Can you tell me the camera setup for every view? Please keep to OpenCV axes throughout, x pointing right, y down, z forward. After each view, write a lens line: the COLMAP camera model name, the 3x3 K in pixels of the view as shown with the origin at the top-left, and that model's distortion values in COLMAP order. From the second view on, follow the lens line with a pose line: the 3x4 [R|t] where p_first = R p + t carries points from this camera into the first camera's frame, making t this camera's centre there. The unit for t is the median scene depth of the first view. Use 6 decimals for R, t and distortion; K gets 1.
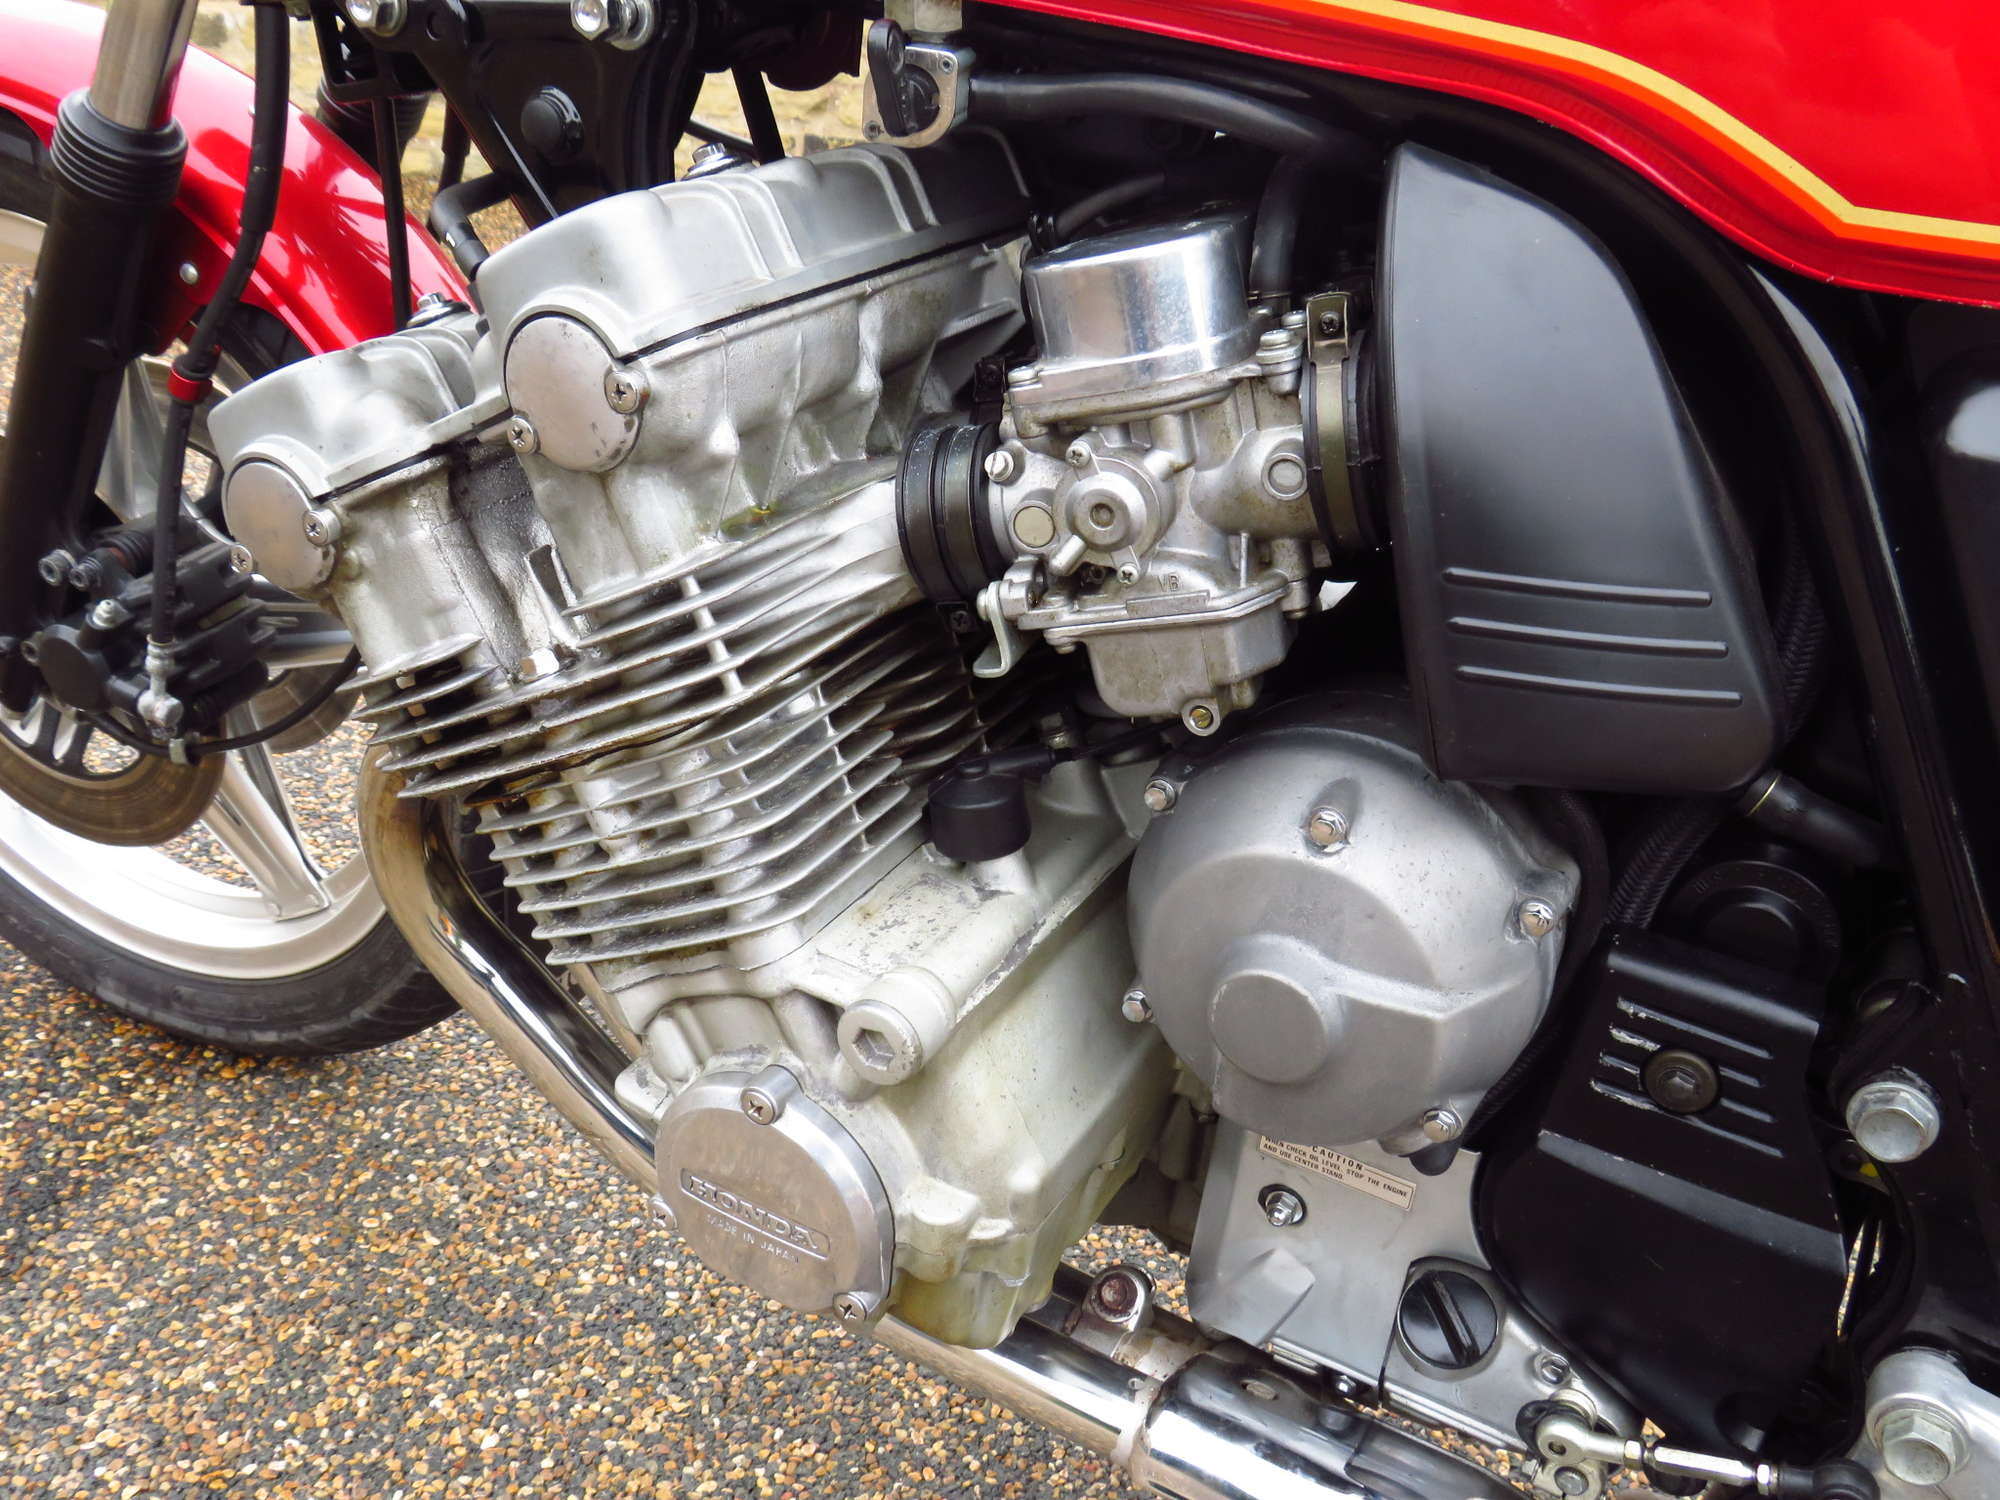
lens RADIAL K [[1773.9, 0, 999.5], [0, 1773.9, 753.8], [0, 0, 1]] dist [-0.035408, 0.007940]
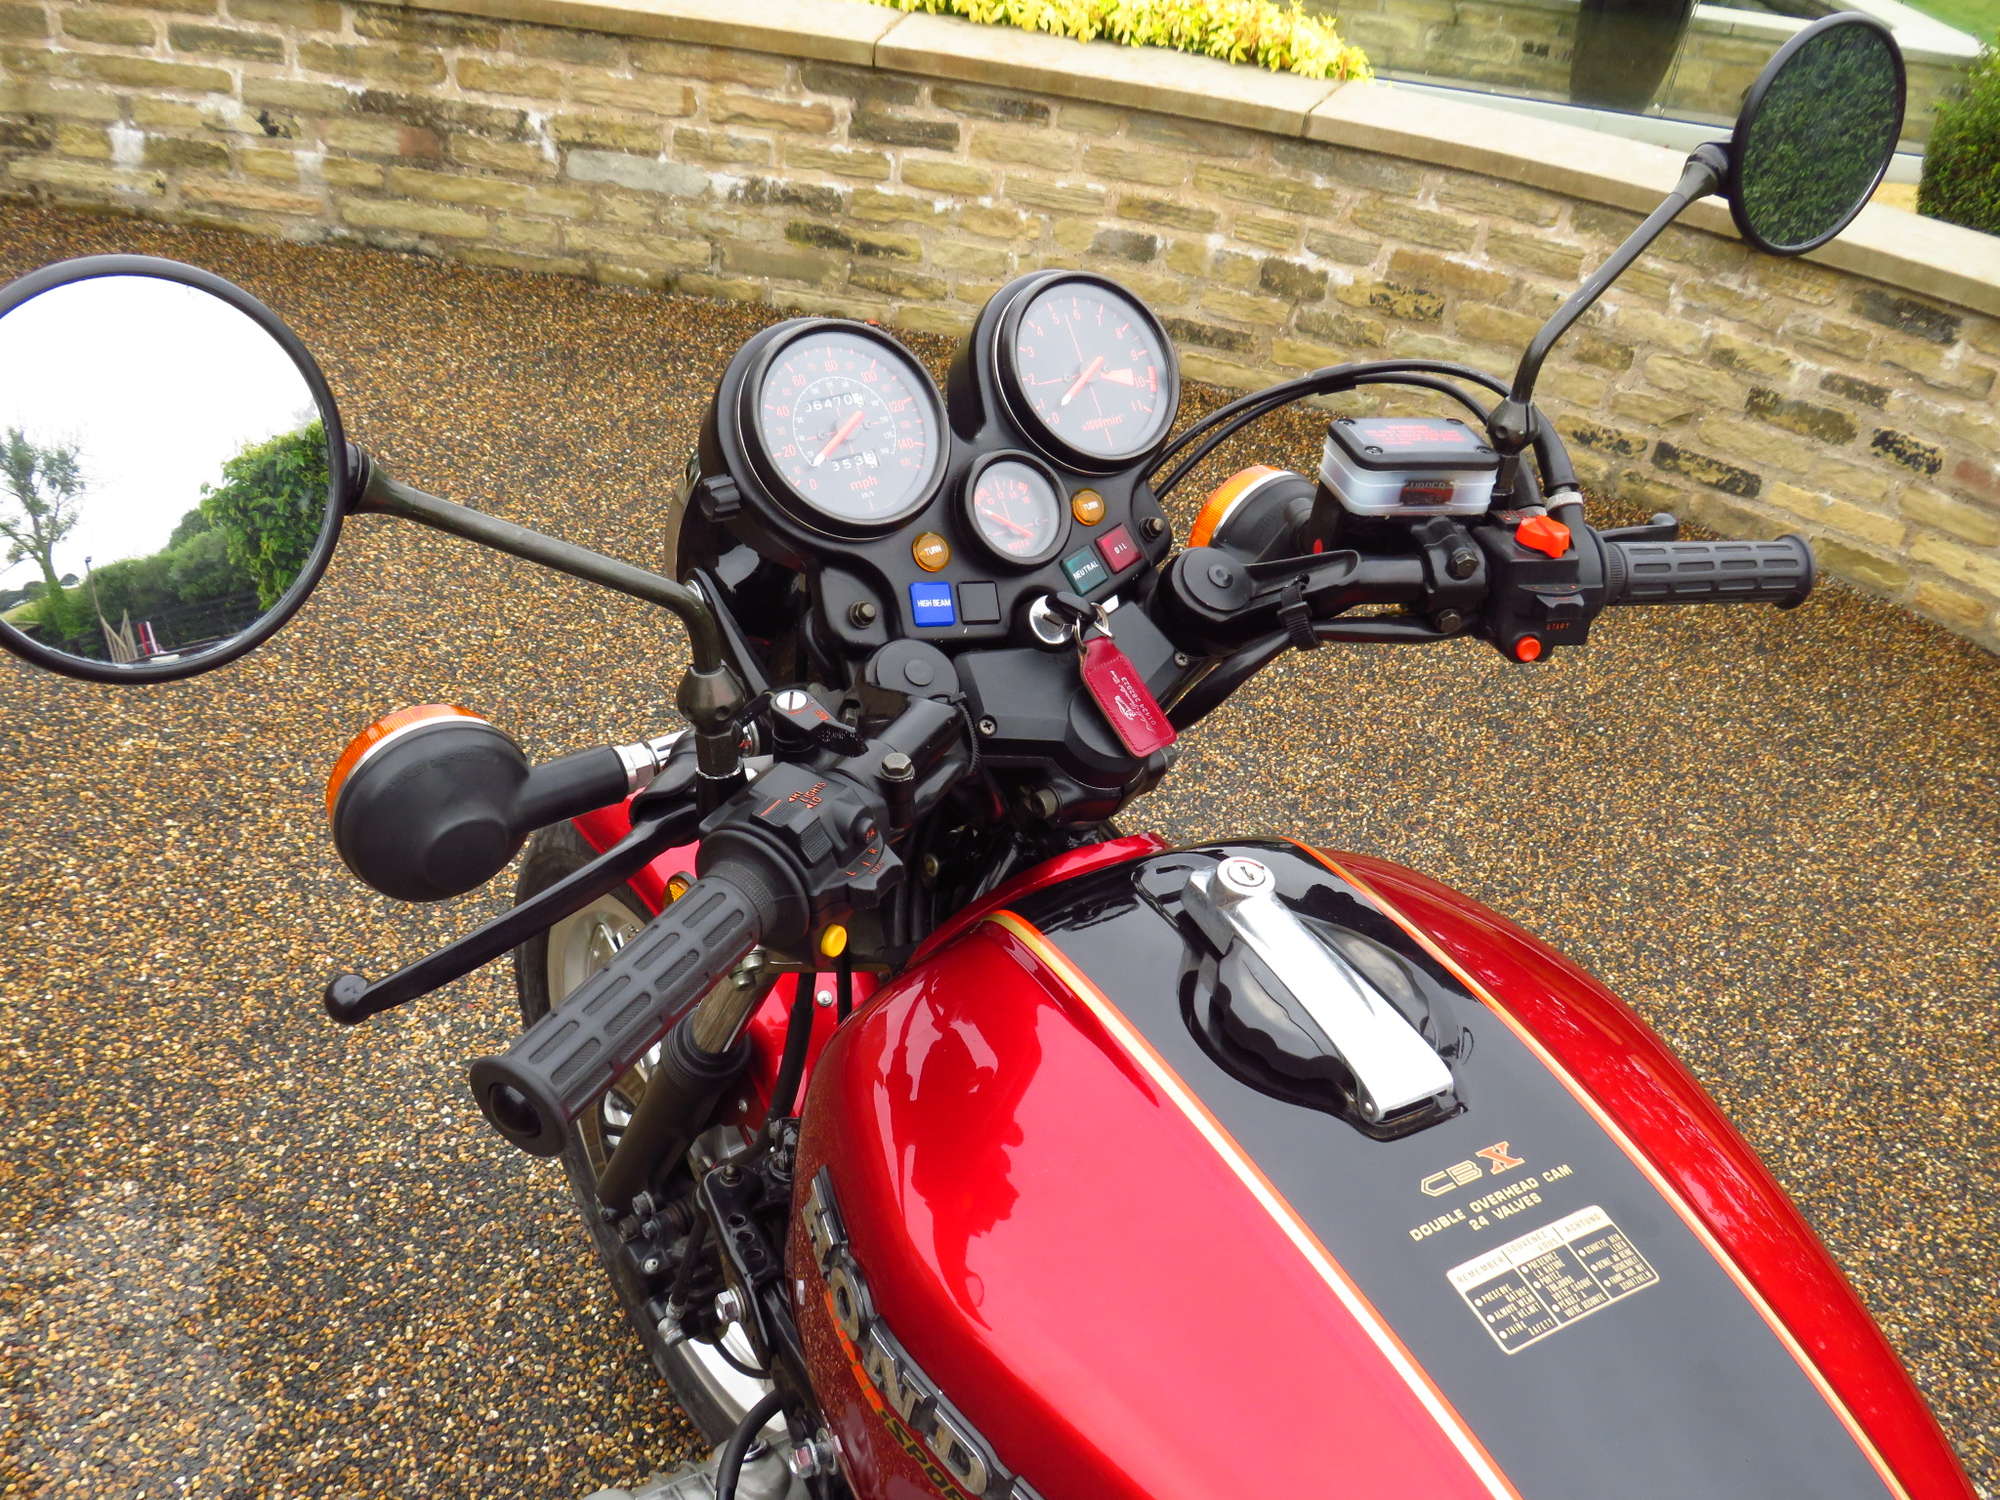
lens RADIAL K [[1773.9, 0, 995.4], [0, 1773.9, 763.4], [0, 0, 1]] dist [-0.035408, 0.007940]
pose [[0.849508, 0.302398, -0.432310, 0.342365], [-0.287203, 0.952439, 0.101858, -1.062360], [0.442550, 0.037631, 0.895954, -0.267378]]
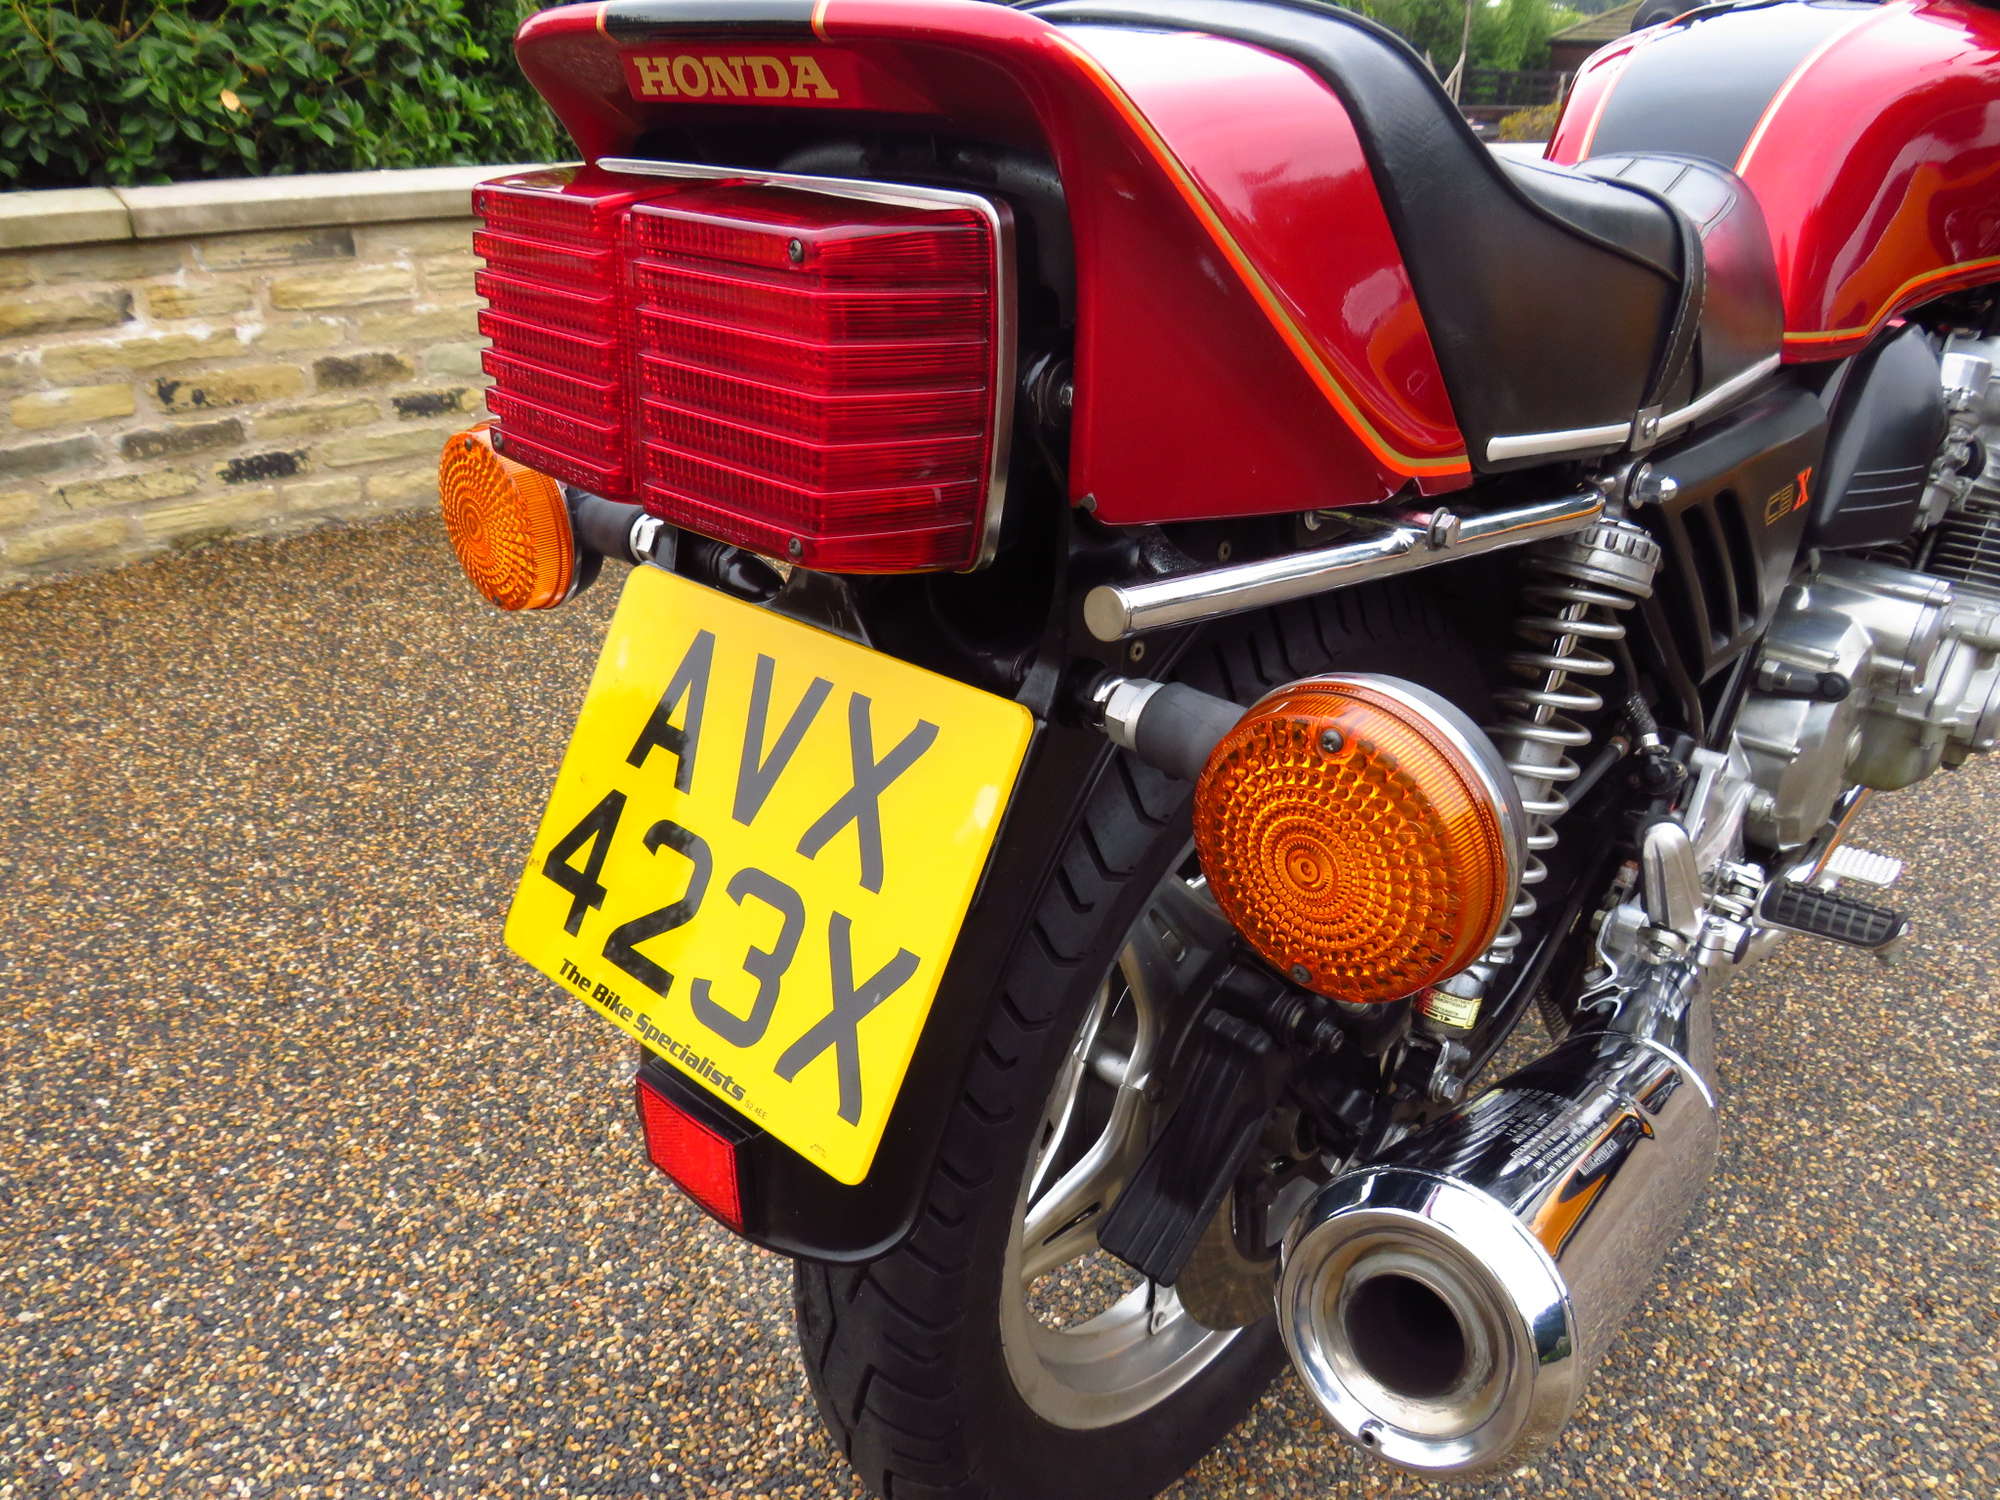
lens RADIAL K [[1407.7, 0, 984.9], [0, 1407.7, 753.5], [0, 0, 1]] dist [-0.029162, 0.004593]
pose [[0.261341, -0.524210, 0.810496, -1.533084], [0.474017, 0.801154, 0.365323, -1.132218], [-0.840838, 0.288715, 0.457859, 1.318217]]
